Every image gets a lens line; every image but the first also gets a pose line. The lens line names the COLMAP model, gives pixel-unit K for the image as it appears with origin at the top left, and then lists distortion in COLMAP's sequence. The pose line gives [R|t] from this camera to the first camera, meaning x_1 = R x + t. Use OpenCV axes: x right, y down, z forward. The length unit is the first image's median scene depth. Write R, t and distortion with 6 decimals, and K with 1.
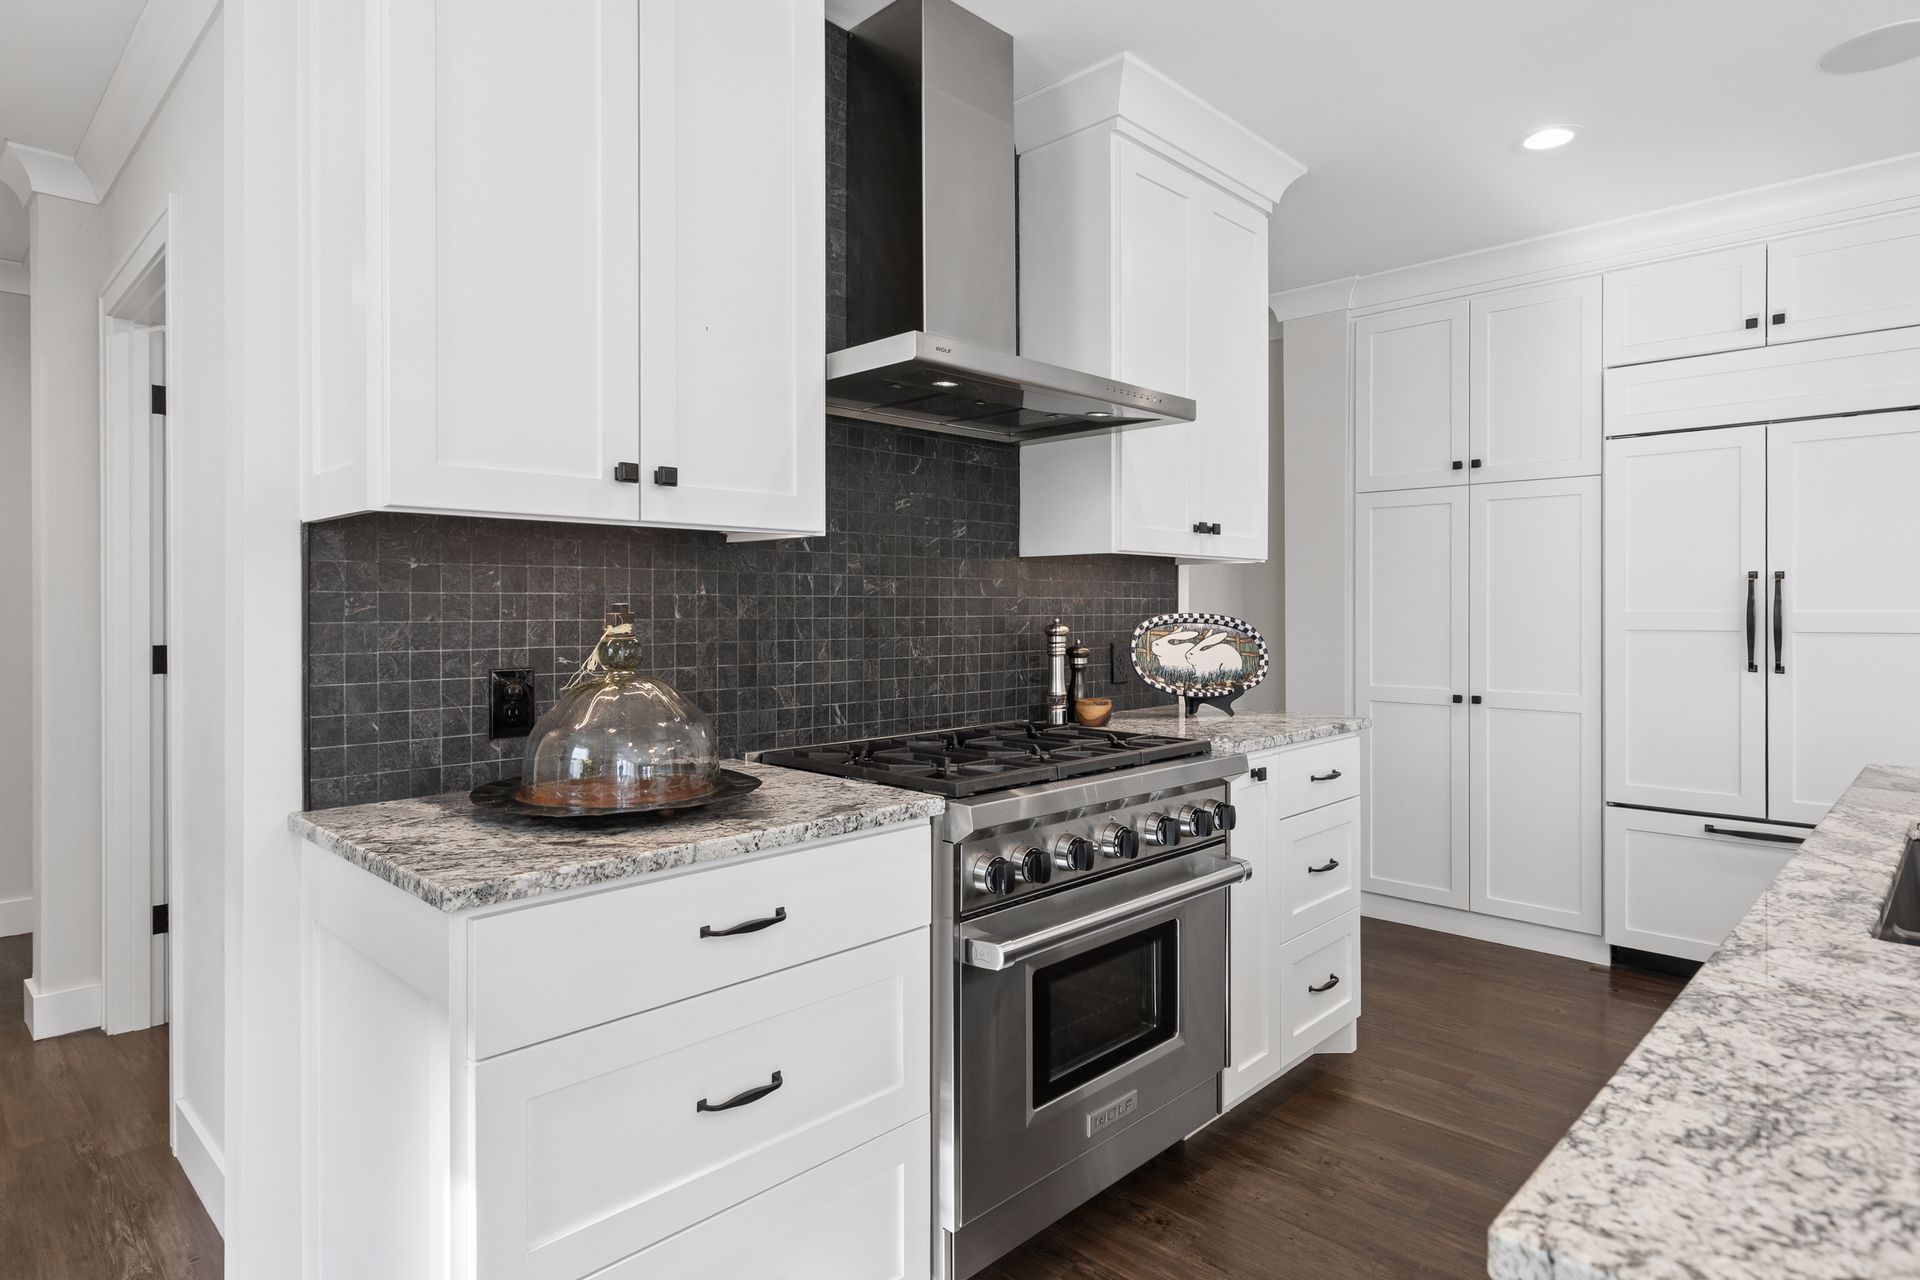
lens RADIAL K [[1058.5, 0, 971.9], [0, 1058.5, 610.7], [0, 0, 1]] dist [0.006329, -0.000206]
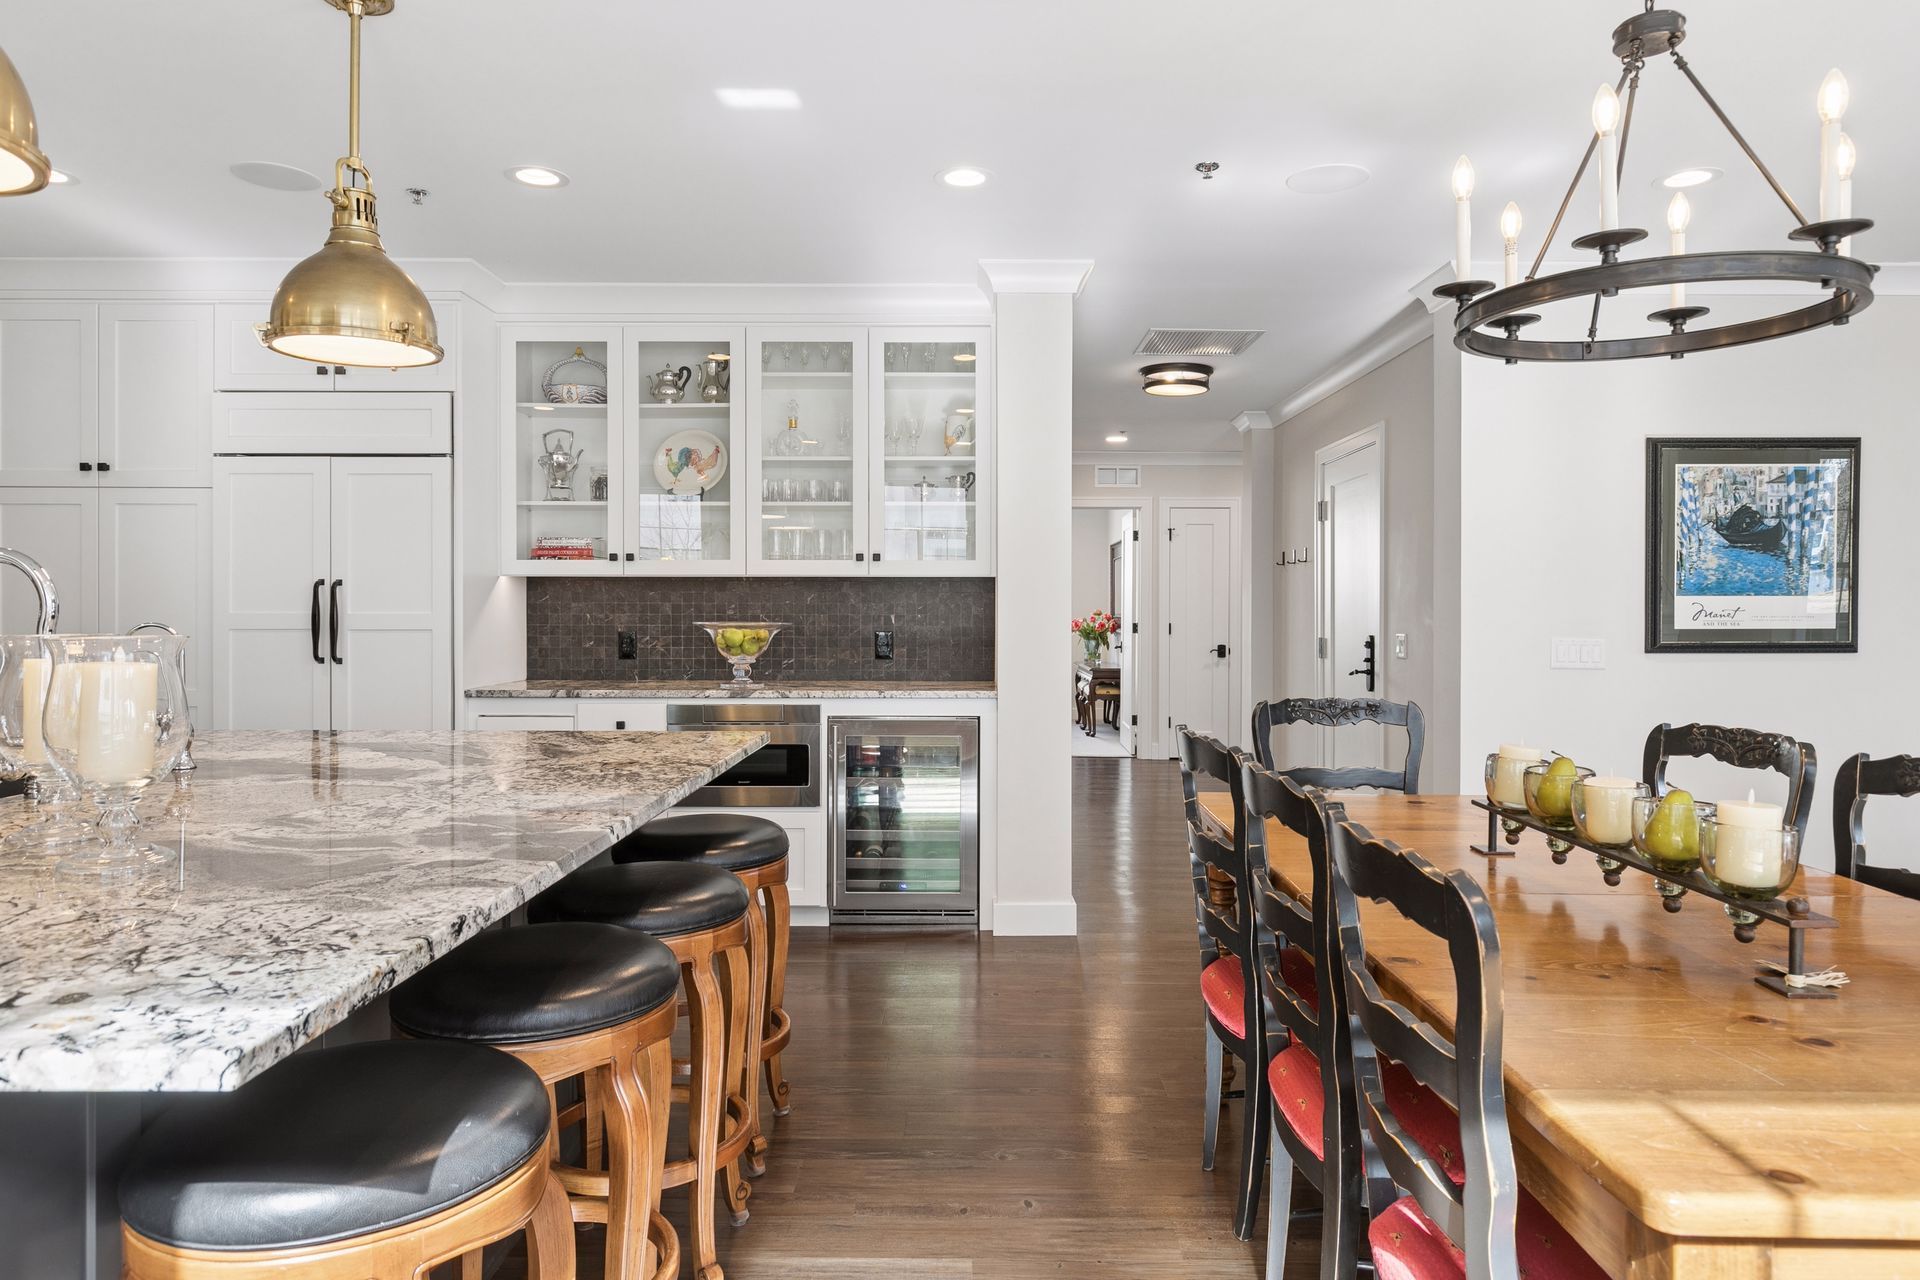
lens RADIAL K [[1169.3, 0, 968.6], [0, 1169.3, 615.7], [0, 0, 1]] dist [0.000566, 0.000202]
pose [[0.722870, -0.001631, 0.690982, 0.421965], [-0.000520, 0.999996, 0.002905, 0.000188], [-0.690984, -0.002459, 0.722866, -0.537179]]
